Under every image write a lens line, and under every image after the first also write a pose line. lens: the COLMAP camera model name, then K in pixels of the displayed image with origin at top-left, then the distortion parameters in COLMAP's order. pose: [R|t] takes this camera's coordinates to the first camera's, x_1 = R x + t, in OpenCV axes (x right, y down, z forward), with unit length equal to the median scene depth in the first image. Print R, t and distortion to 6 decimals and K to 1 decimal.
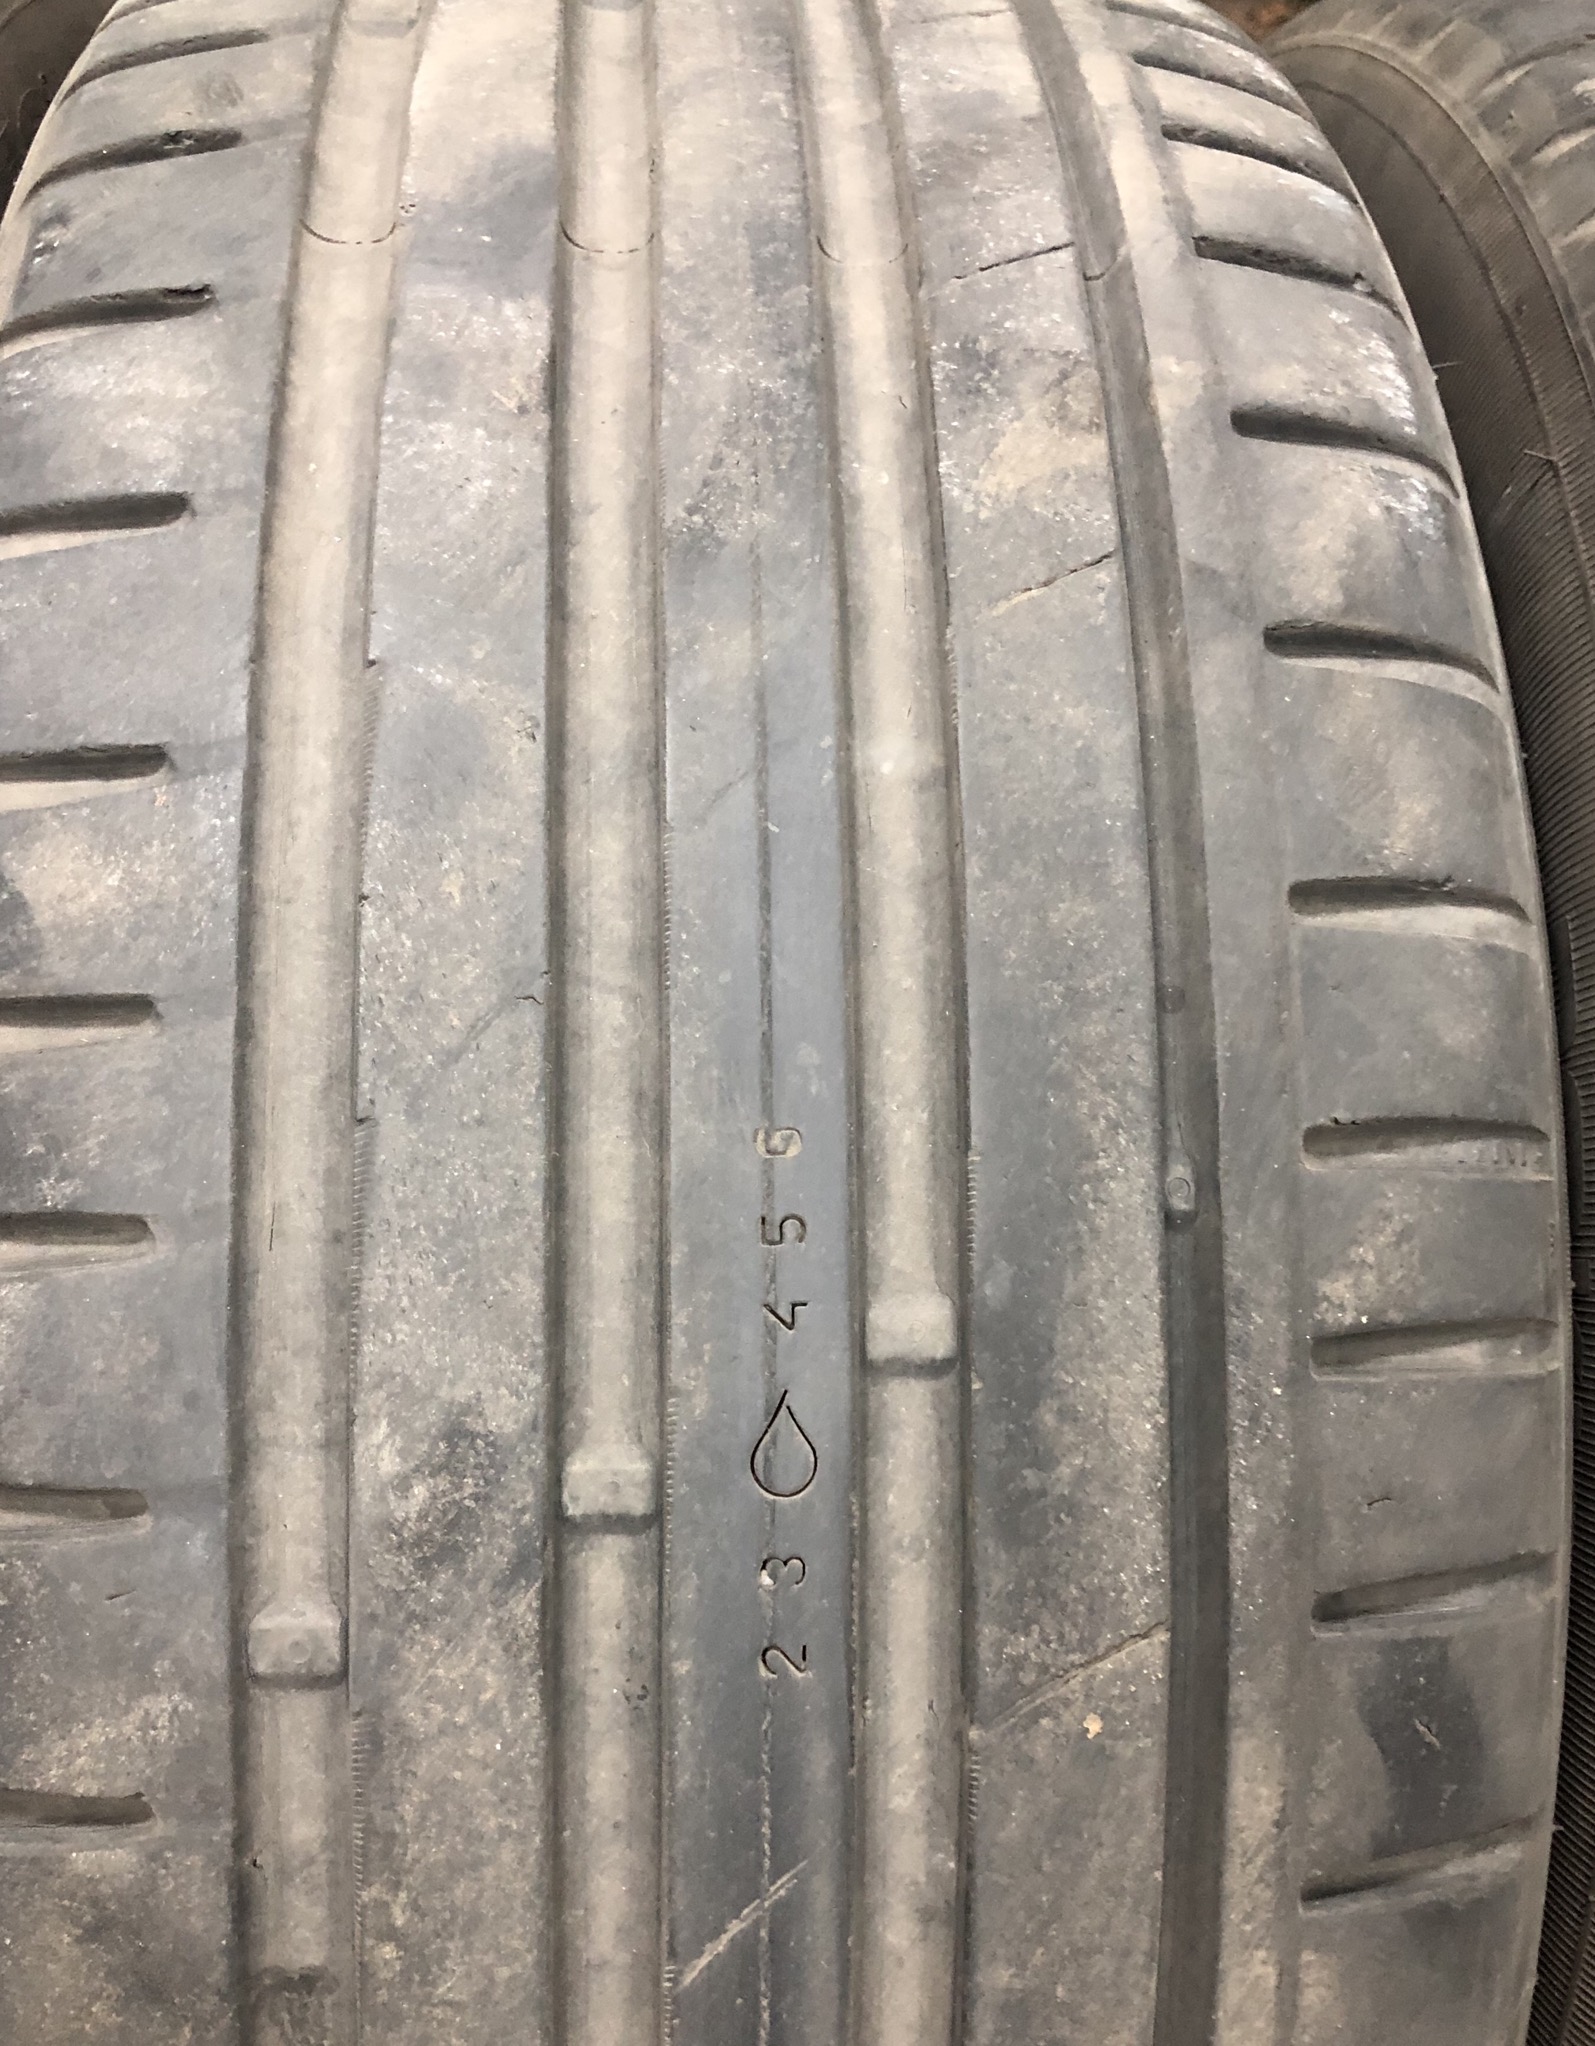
lens RADIAL K [[1796.9, 0, 800.6], [0, 1796.9, 1041.4], [0, 0, 1]] dist [-0.009727, -0.017930]
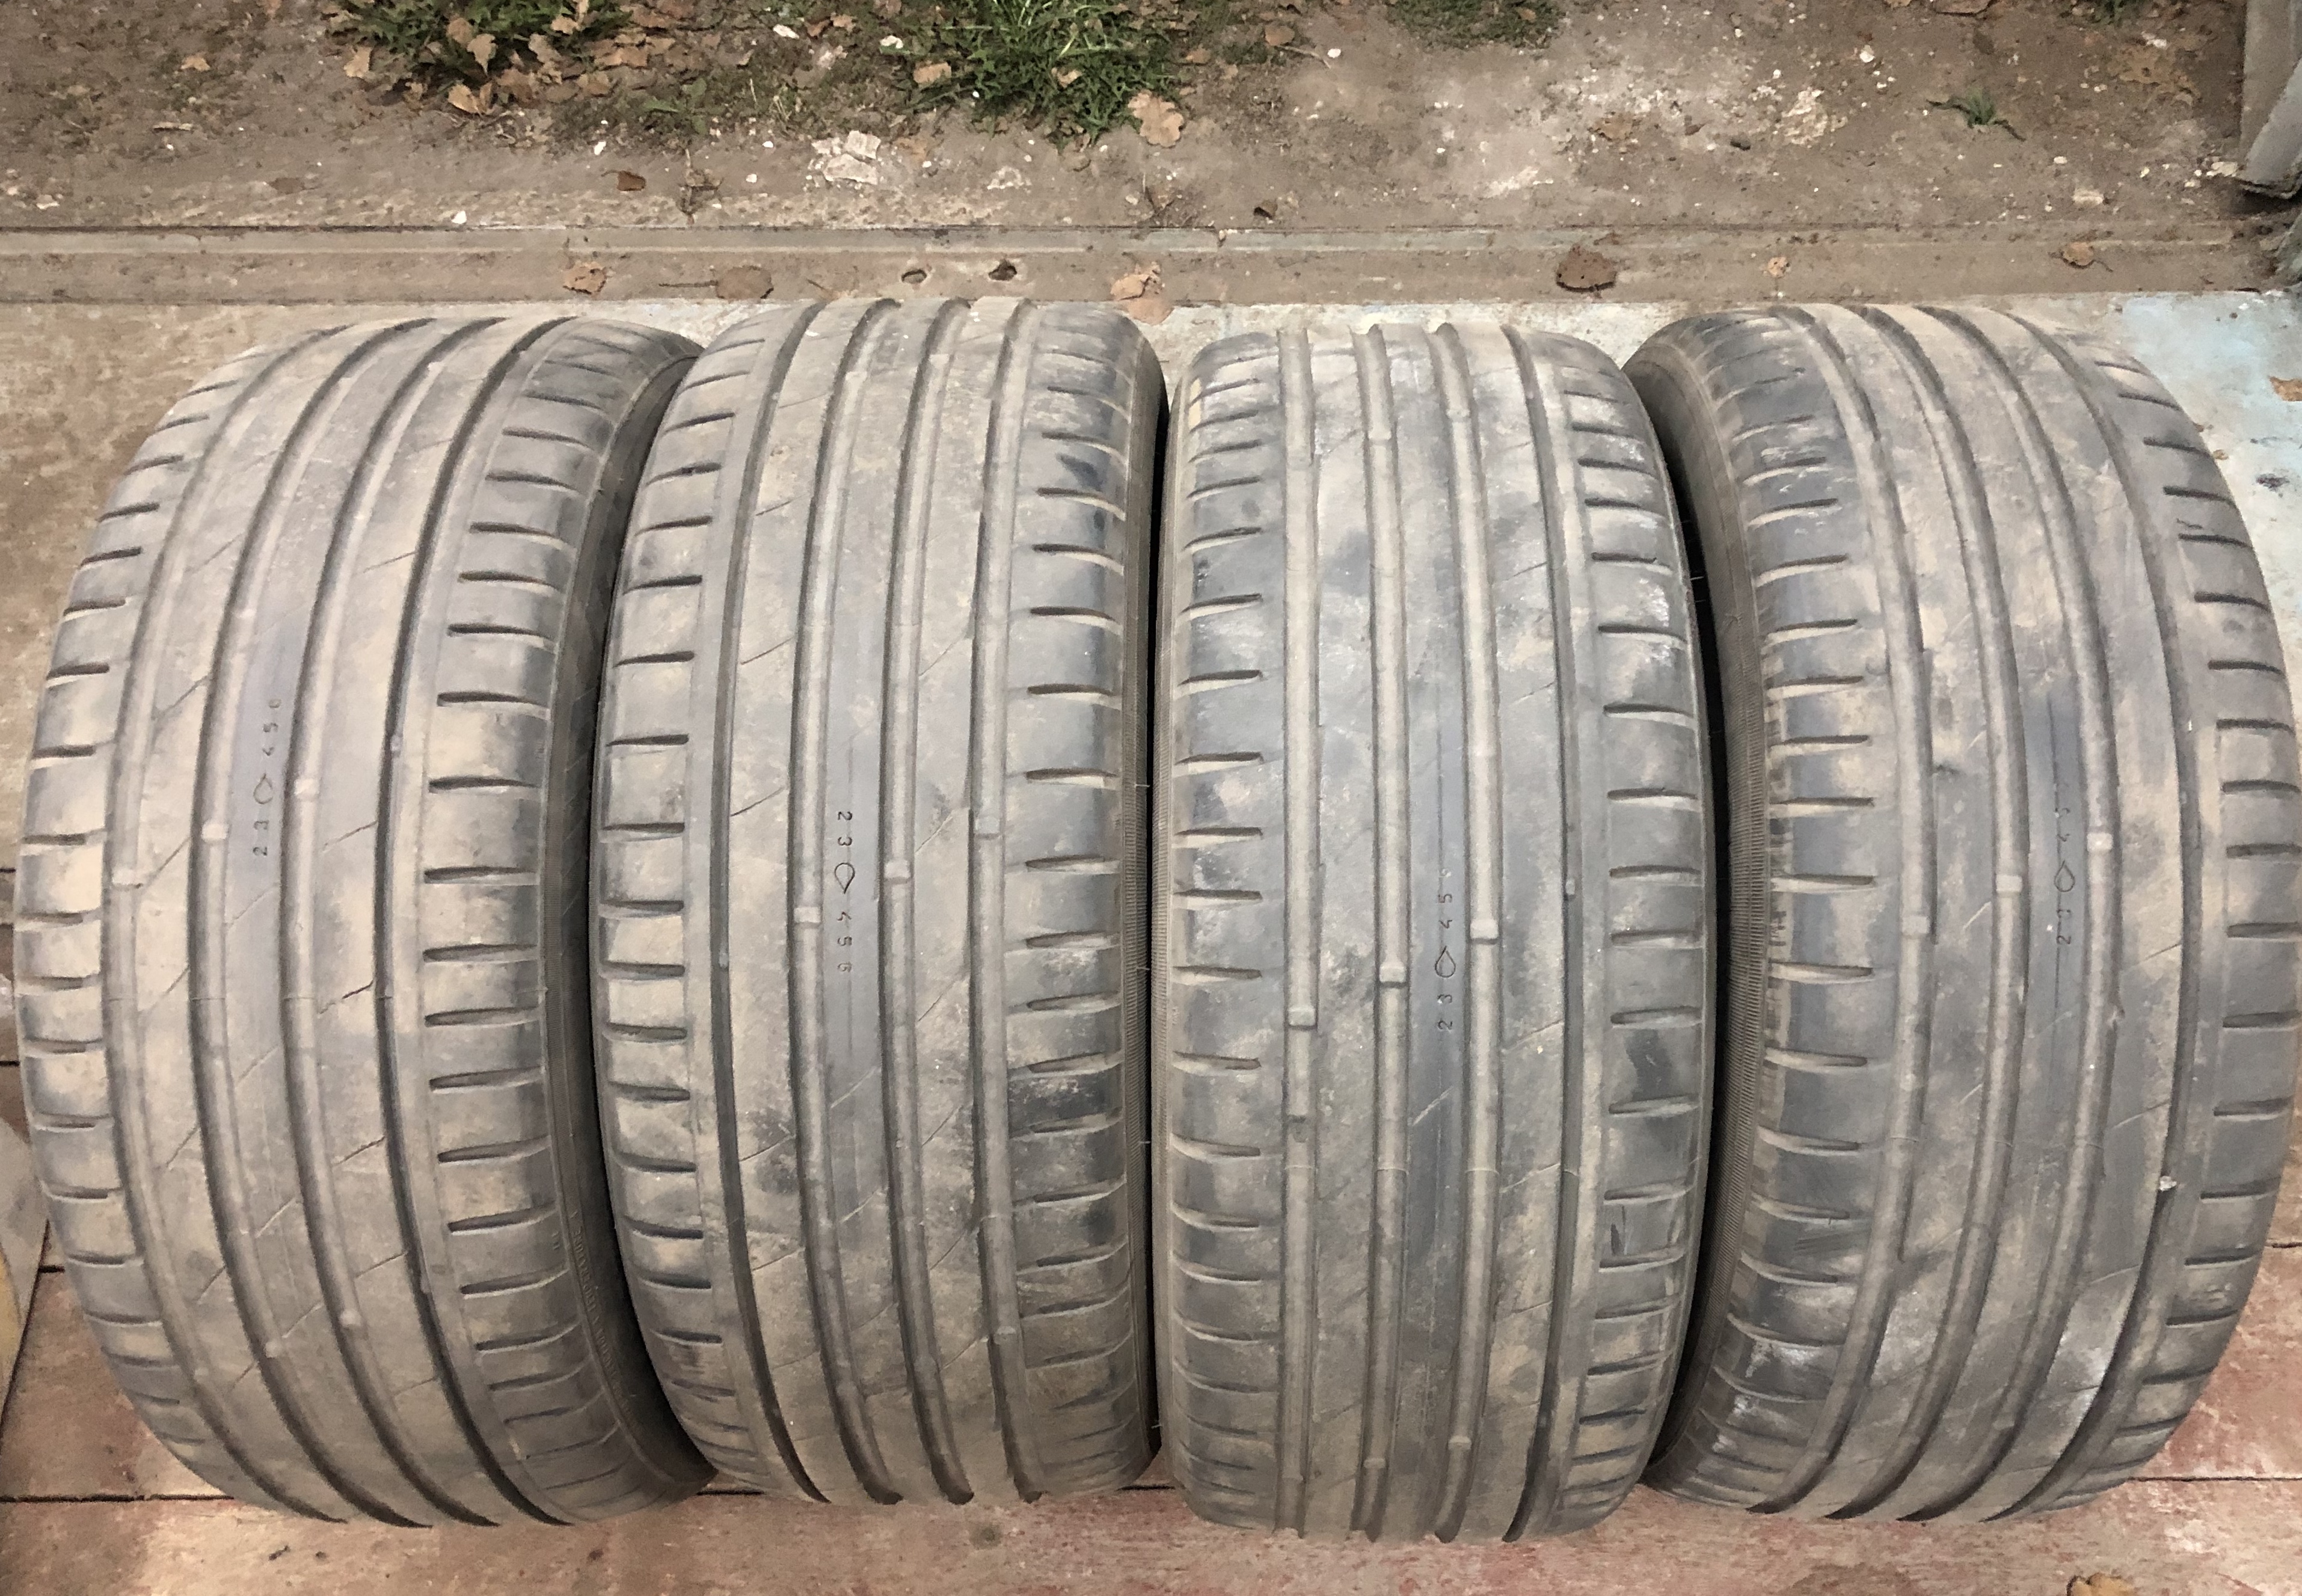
lens RADIAL K [[1865.7, 0, 1174.9], [0, 1865.7, 792.3], [0, 0, 1]] dist [0.030766, 0.009350]
pose [[0.990700, 0.004769, -0.135984, -0.035836], [0.000308, 0.999304, 0.037288, -0.216414], [0.136067, -0.036983, 0.990009, -2.435144]]
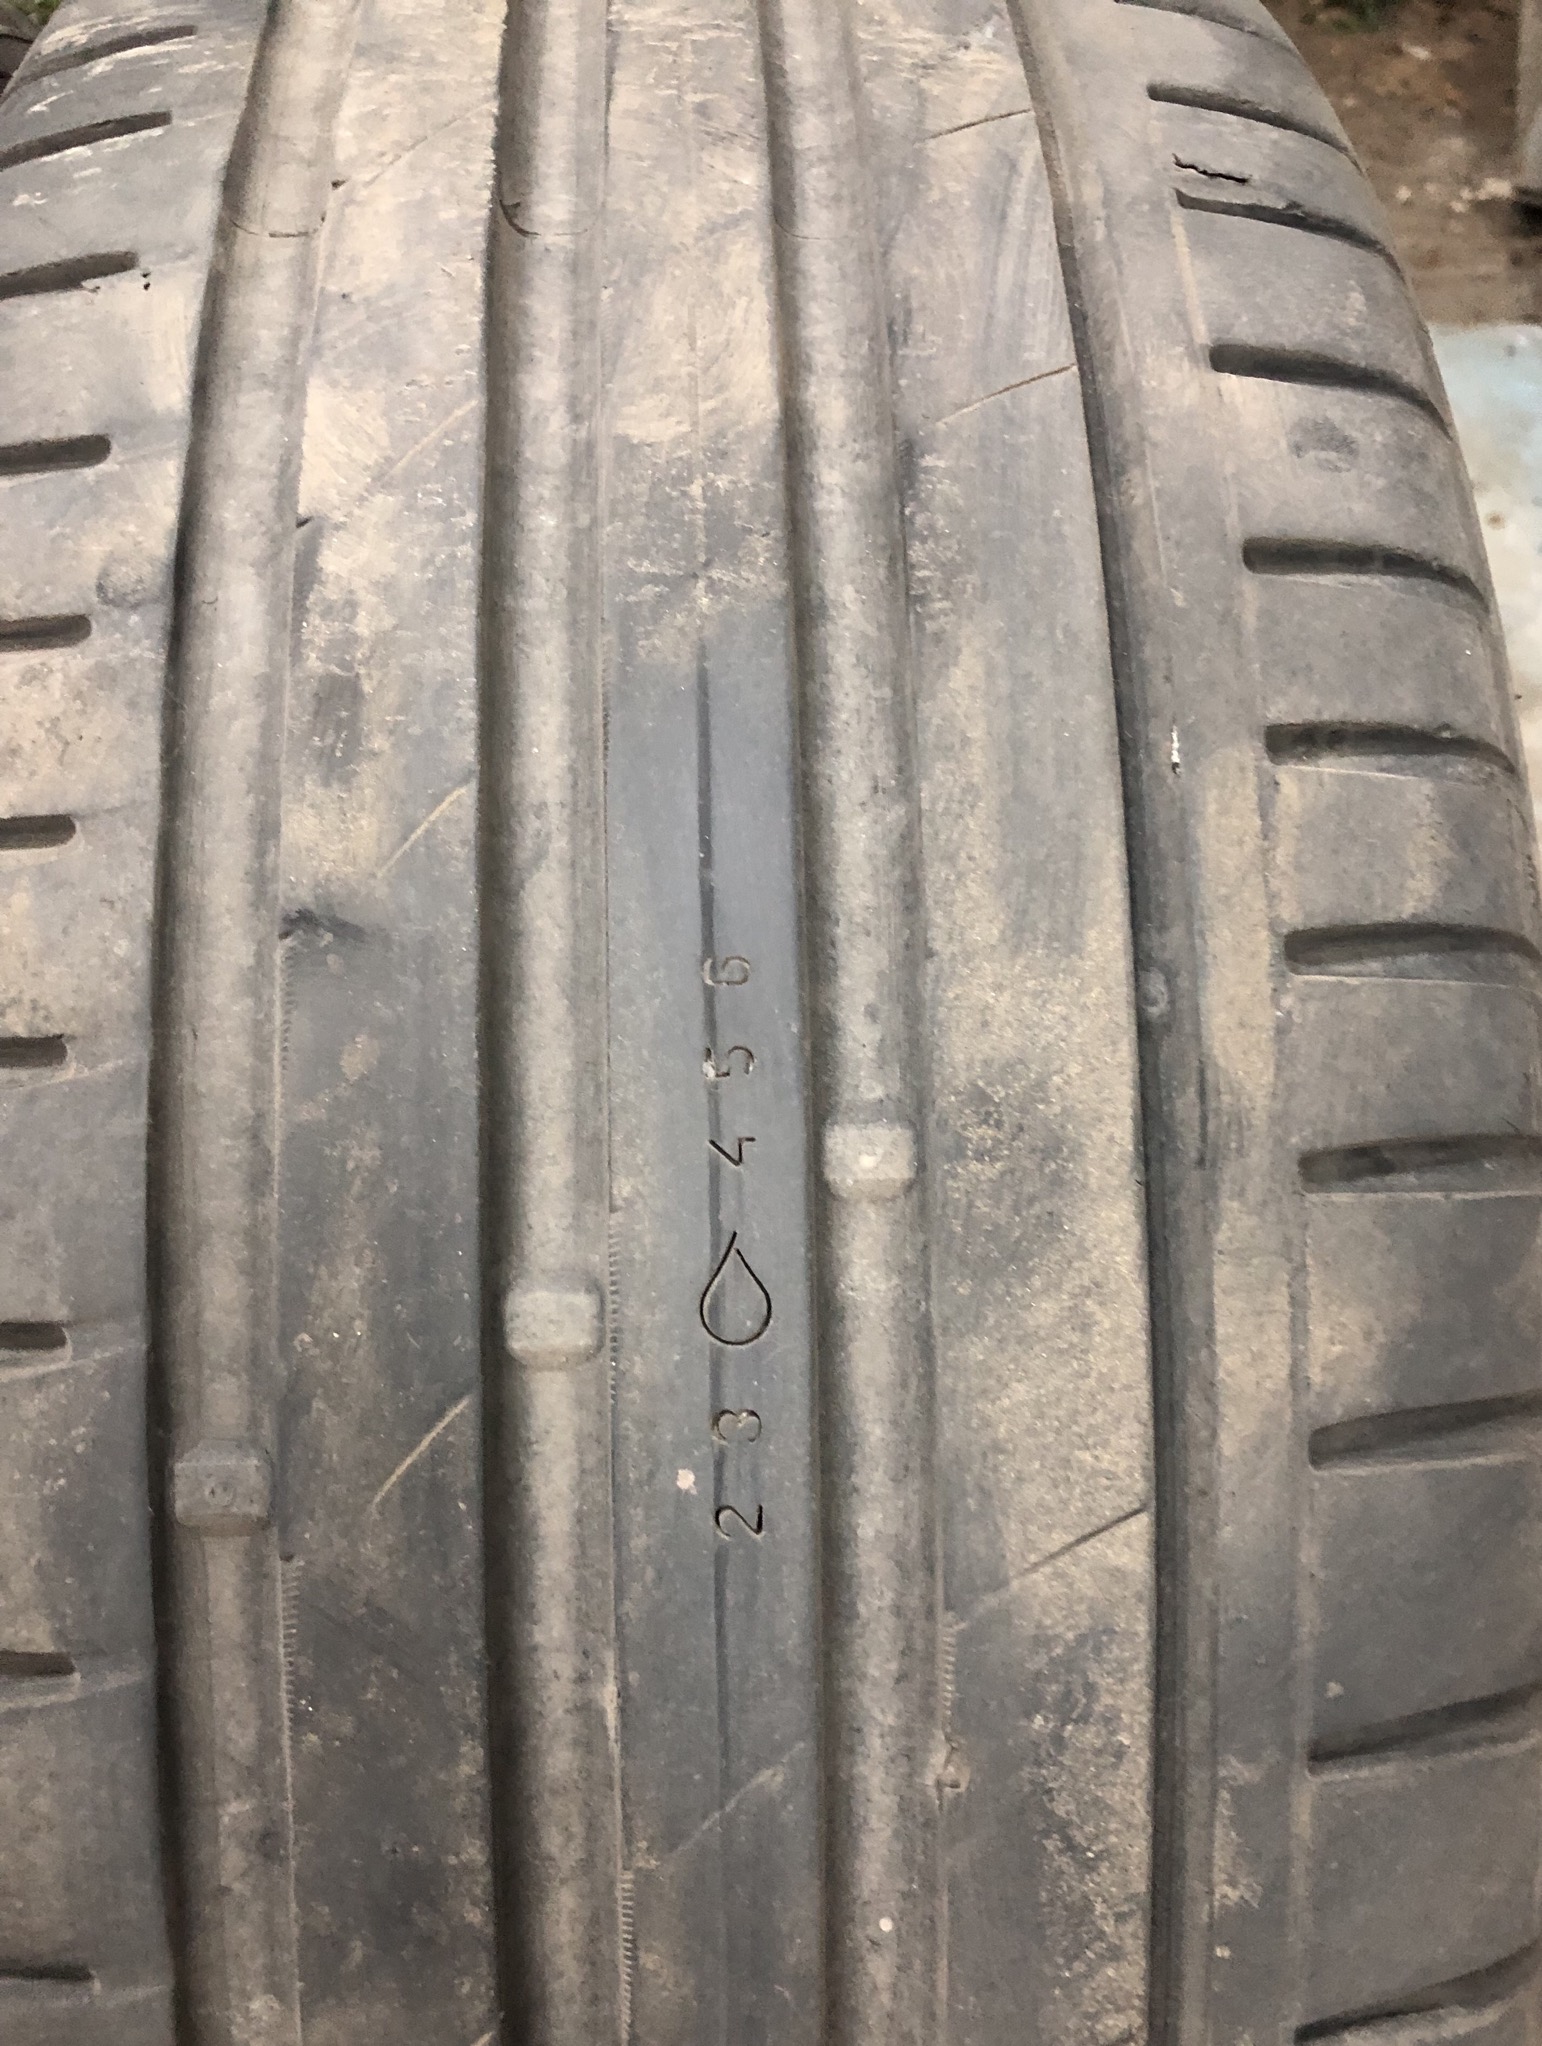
lens RADIAL K [[1656.7, 0, 768.9], [0, 1656.7, 1027.6], [0, 0, 1]] dist [0.006654, 0.013713]
pose [[0.996336, -0.035158, -0.077960, 1.178356], [0.039506, 0.997707, 0.054953, -0.115109], [0.075849, -0.057831, 0.995441, 0.311118]]
